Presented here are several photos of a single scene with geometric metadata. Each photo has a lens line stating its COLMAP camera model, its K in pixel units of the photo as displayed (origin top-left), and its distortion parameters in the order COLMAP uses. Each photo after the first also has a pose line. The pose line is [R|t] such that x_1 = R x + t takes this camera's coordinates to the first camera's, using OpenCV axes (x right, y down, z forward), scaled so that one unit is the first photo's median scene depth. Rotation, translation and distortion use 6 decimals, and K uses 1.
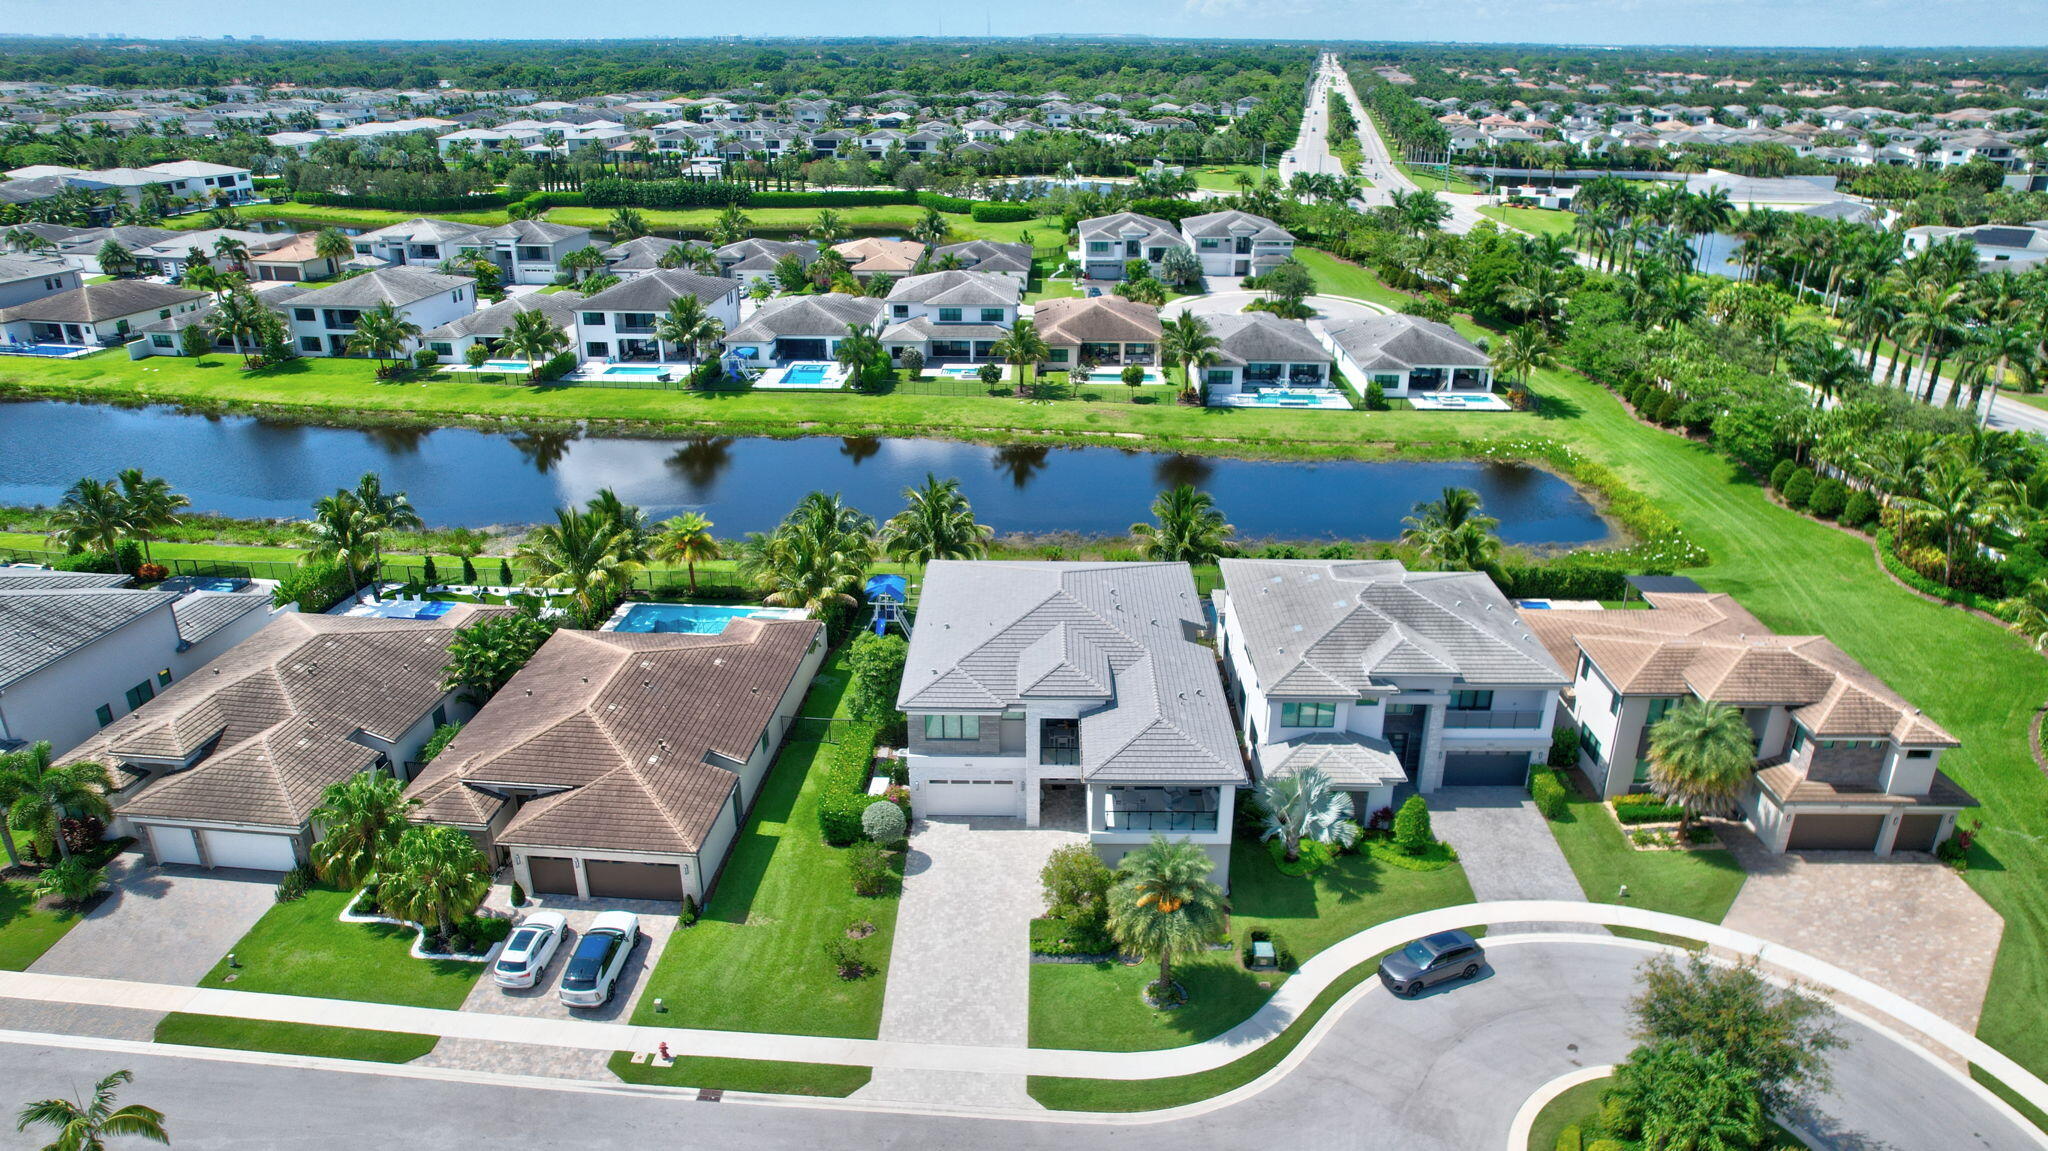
lens RADIAL K [[1276.2, 0, 1056.2], [0, 1276.2, 578.3], [0, 0, 1]] dist [-0.077705, 0.063583]
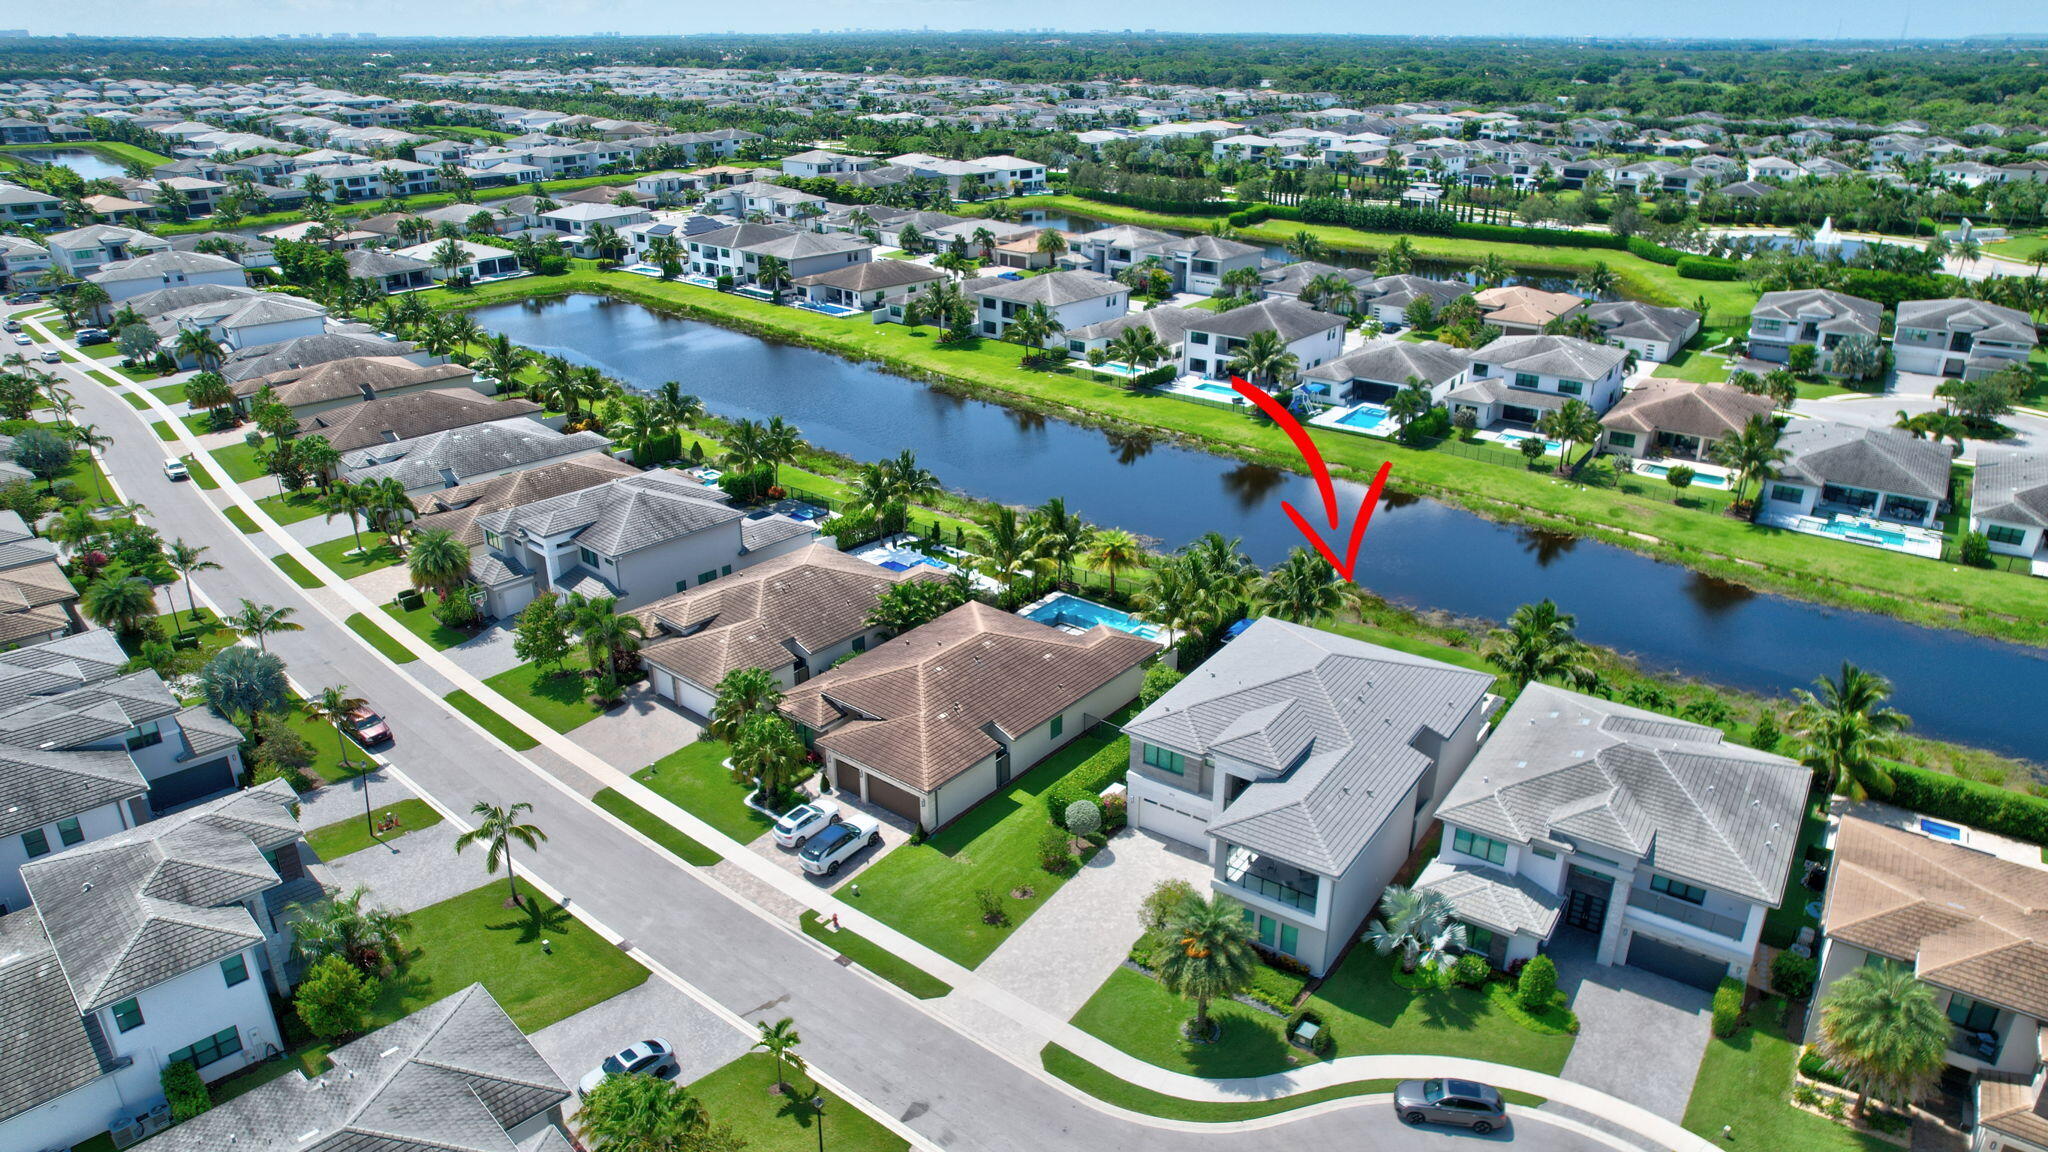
lens RADIAL K [[1276.2, 0, 1056.2], [0, 1276.2, 578.8], [0, 0, 1]] dist [-0.077705, 0.063583]
pose [[0.836345, 0.215215, -0.504193, 0.157142], [-0.218036, 0.974431, 0.054264, -0.034378], [0.502979, 0.064549, 0.861885, -0.025524]]
